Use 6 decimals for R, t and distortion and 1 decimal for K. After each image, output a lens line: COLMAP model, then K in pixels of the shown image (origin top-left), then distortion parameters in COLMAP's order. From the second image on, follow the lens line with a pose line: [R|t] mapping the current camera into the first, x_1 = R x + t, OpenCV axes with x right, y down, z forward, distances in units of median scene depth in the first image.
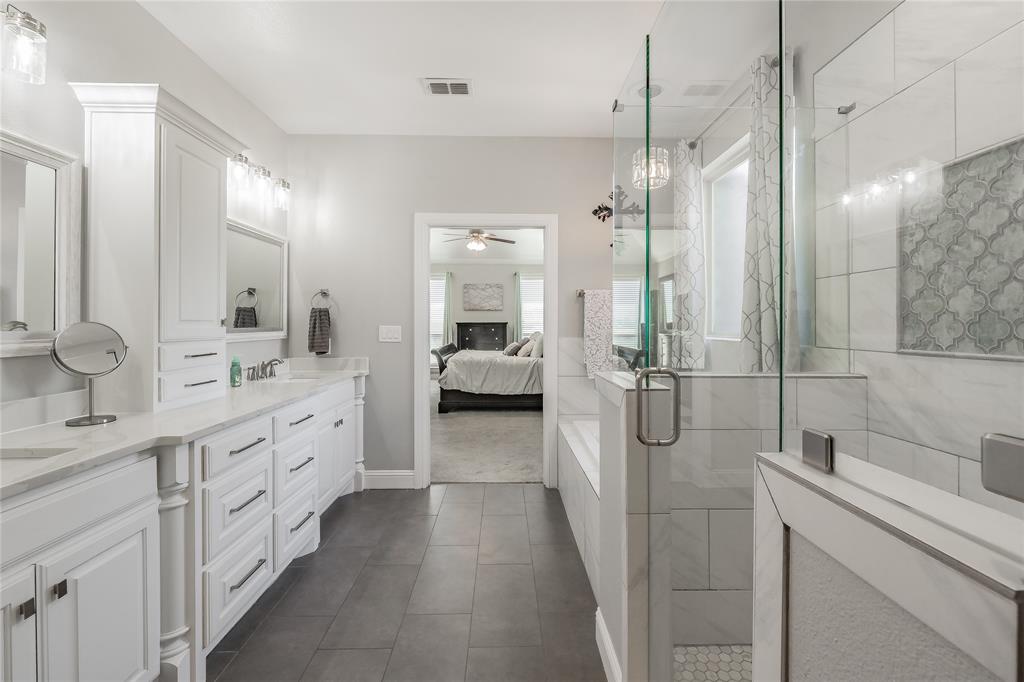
lens RADIAL K [[444.0, 0, 540.3], [0, 444.0, 325.4], [0, 0, 1]] dist [-0.002976, -0.000029]
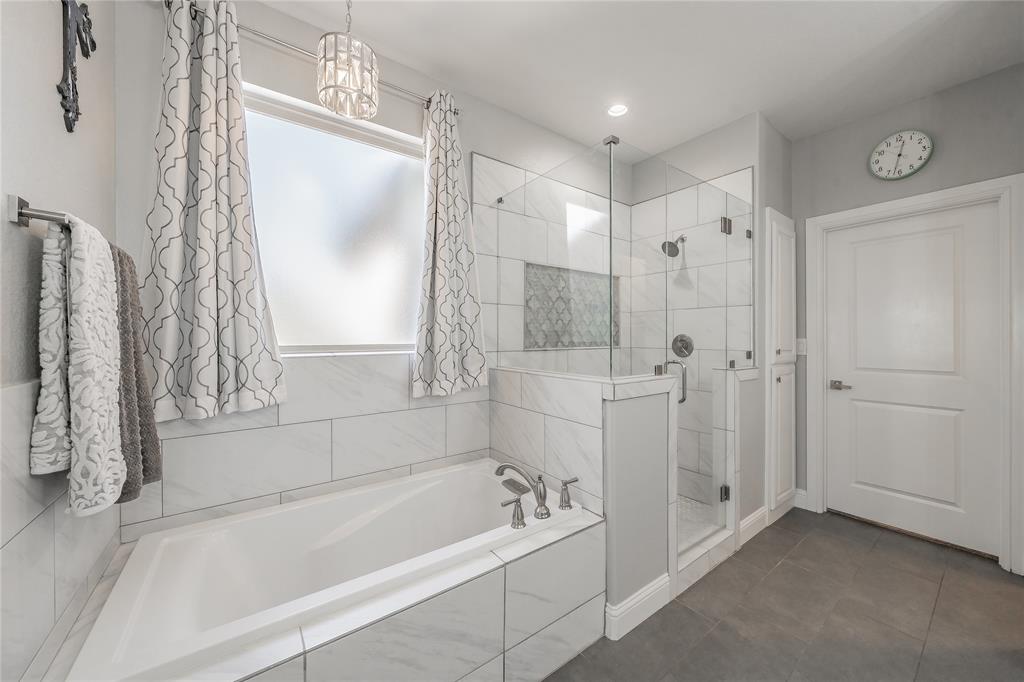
lens RADIAL K [[375.7, 0, 552.7], [0, 375.7, 337.5], [0, 0, 1]] dist [-0.002915, 0.000657]
pose [[-0.584536, 0.000784, 0.811367, -0.368075], [0.000812, 1.000000, -0.000382, 0.003302], [-0.811367, 0.000435, -0.584537, 1.175512]]
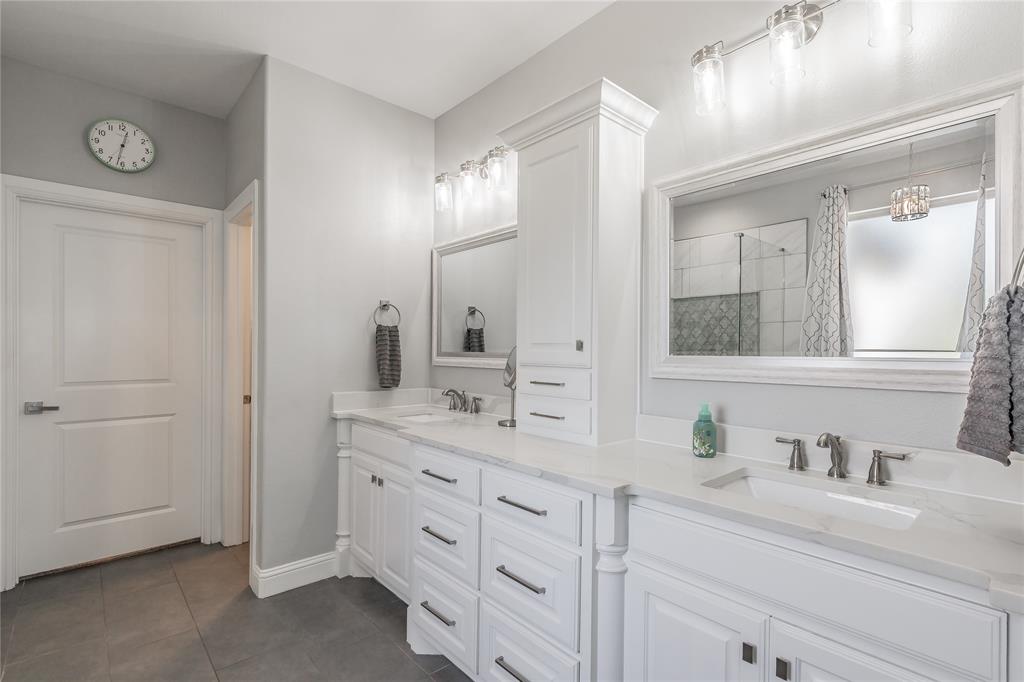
lens RADIAL K [[463.4, 0, 518.1], [0, 463.4, 343.9], [0, 0, 1]] dist [-0.017836, -0.000106]
pose [[-0.781051, -0.011086, -0.624369, -0.110488], [-0.009216, 0.999938, -0.006226, -0.003444], [0.624399, 0.000891, -0.781105, 1.343595]]
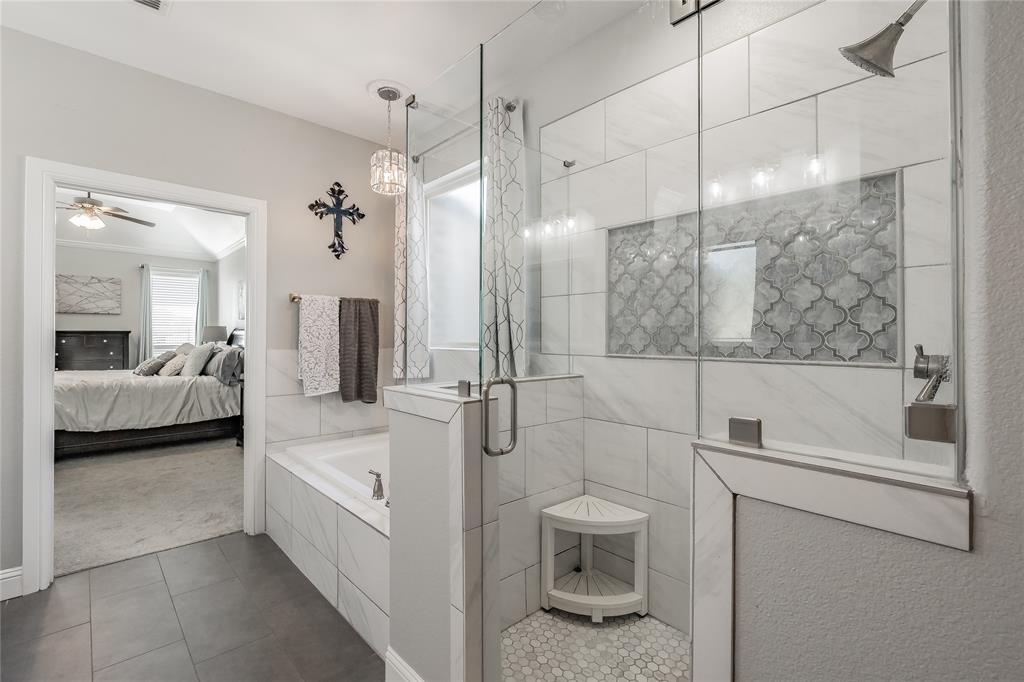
lens RADIAL K [[444.0, 0, 504.9], [0, 444.0, 333.3], [0, 0, 1]] dist [-0.002976, -0.000029]
pose [[0.777978, 0.004851, 0.628273, -0.171037], [-0.001752, 0.999983, -0.005552, 0.000088], [-0.628289, 0.003218, 0.777973, 0.097876]]
